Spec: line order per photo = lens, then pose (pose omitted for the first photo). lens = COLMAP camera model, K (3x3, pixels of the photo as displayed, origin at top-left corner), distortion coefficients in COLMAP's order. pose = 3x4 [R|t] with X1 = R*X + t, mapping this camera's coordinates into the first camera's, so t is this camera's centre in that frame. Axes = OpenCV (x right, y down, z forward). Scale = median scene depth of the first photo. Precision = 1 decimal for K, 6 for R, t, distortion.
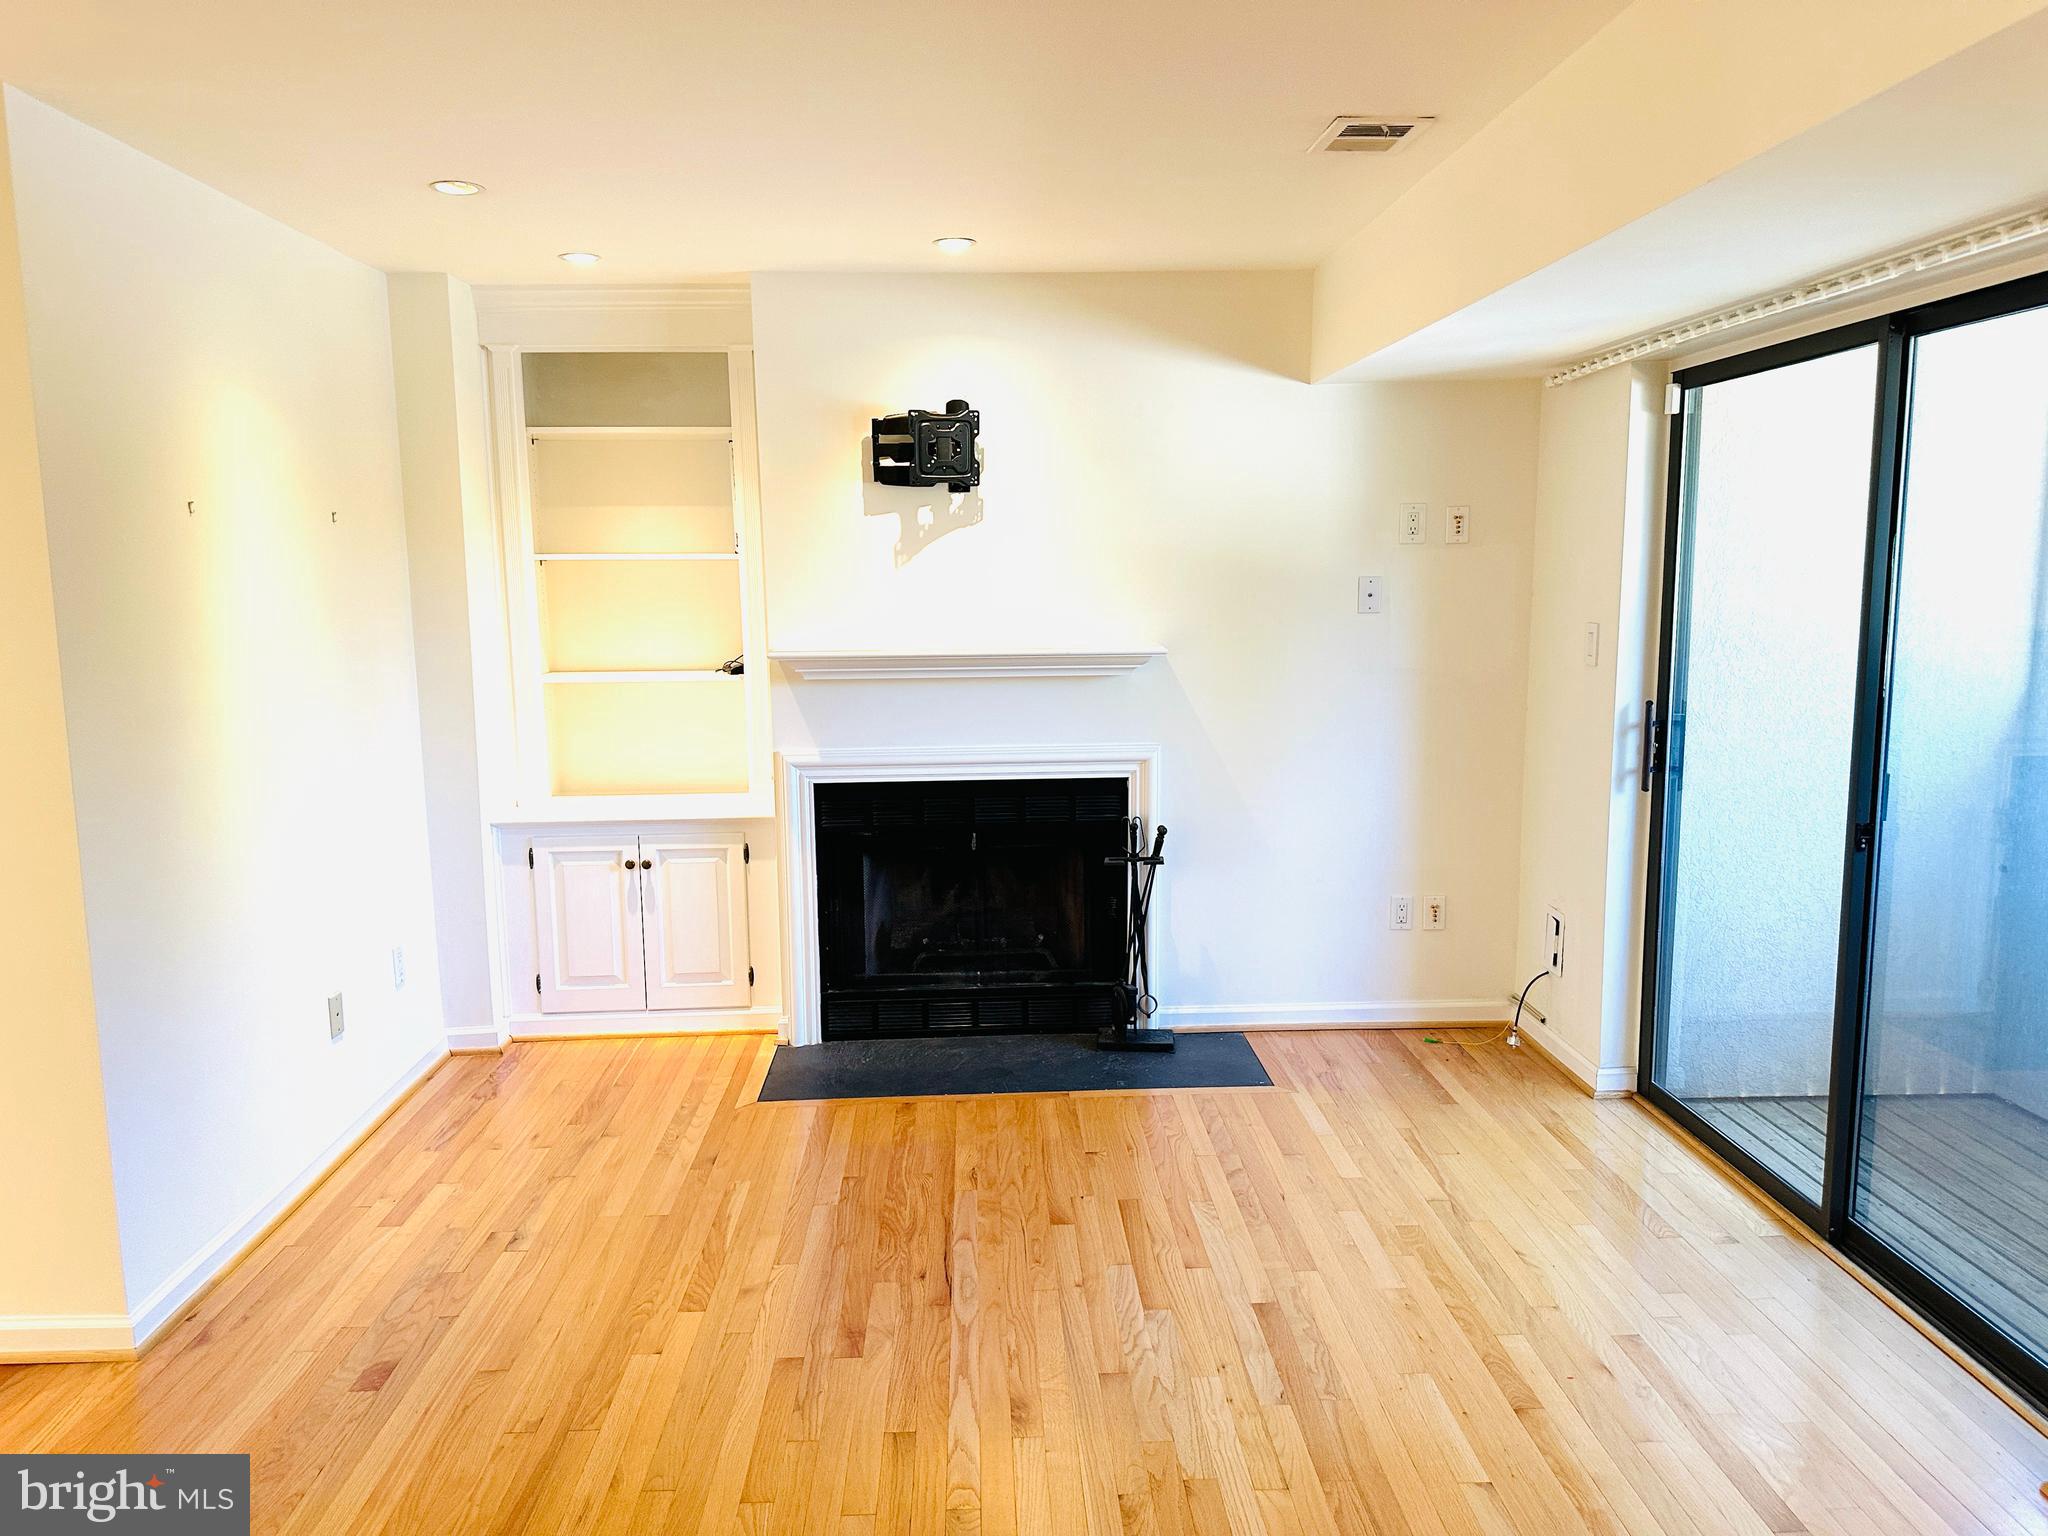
lens RADIAL K [[1436.2, 0, 1026.1], [0, 1436.2, 764.7], [0, 0, 1]] dist [0.062109, -0.063329]
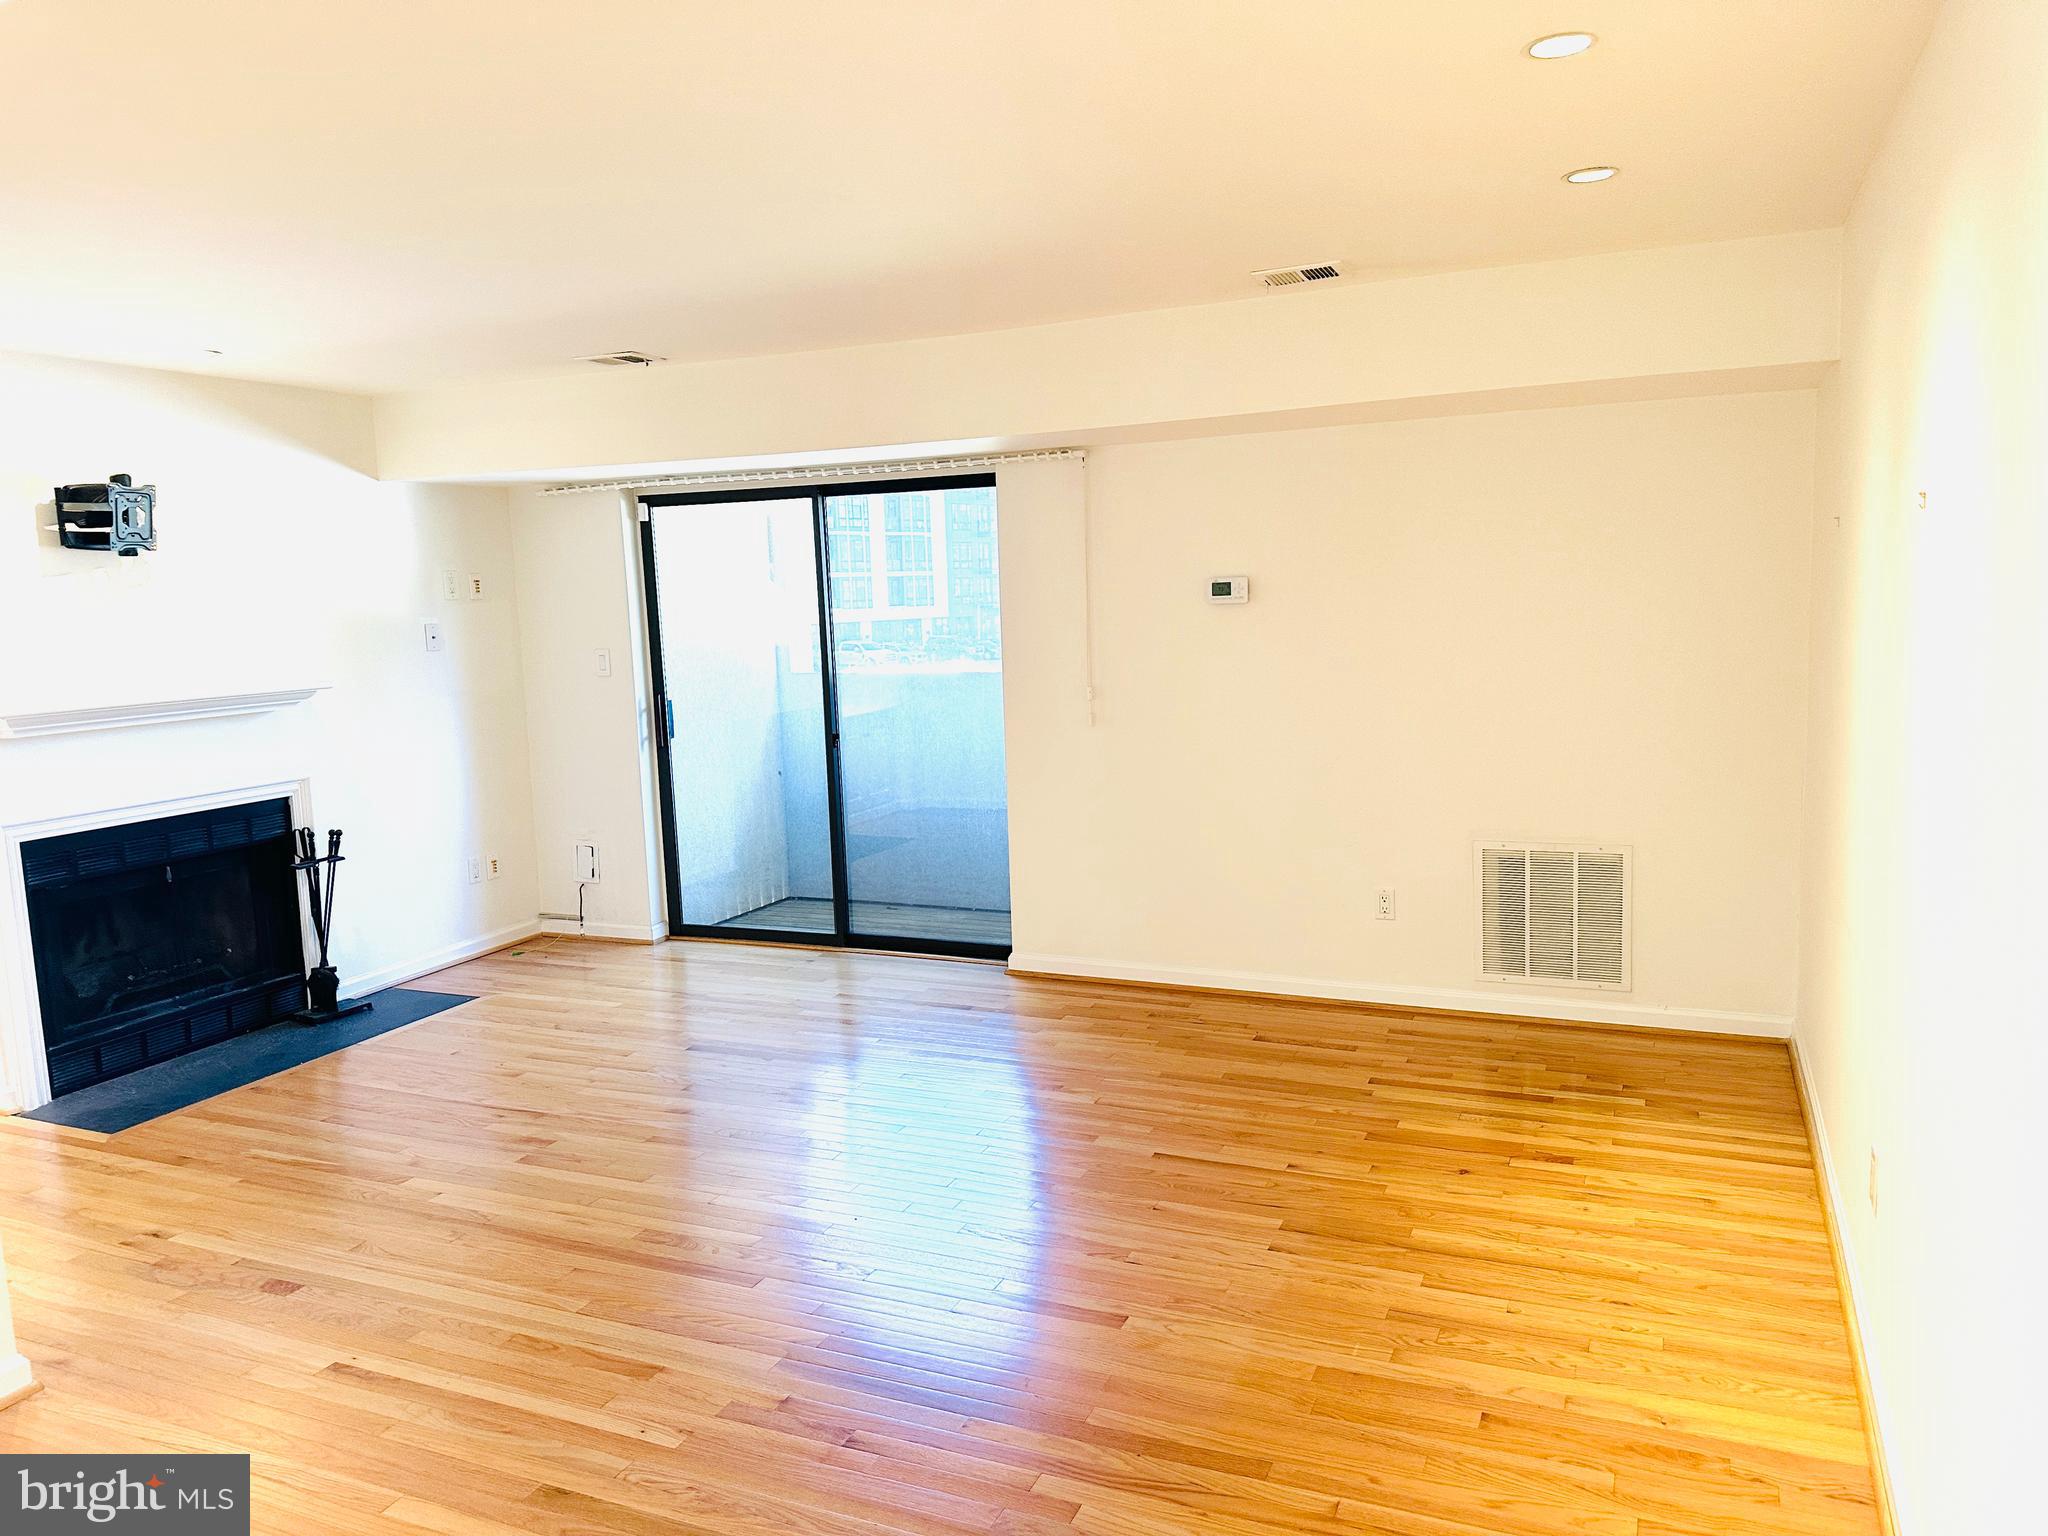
lens RADIAL K [[1436.2, 0, 1026.1], [0, 1436.2, 764.7], [0, 0, 1]] dist [0.062109, -0.063329]
pose [[0.436826, -0.112447, 0.892490, -0.777919], [0.158512, 0.986253, 0.046677, 0.024458], [-0.885470, 0.121081, 0.448645, -0.087832]]
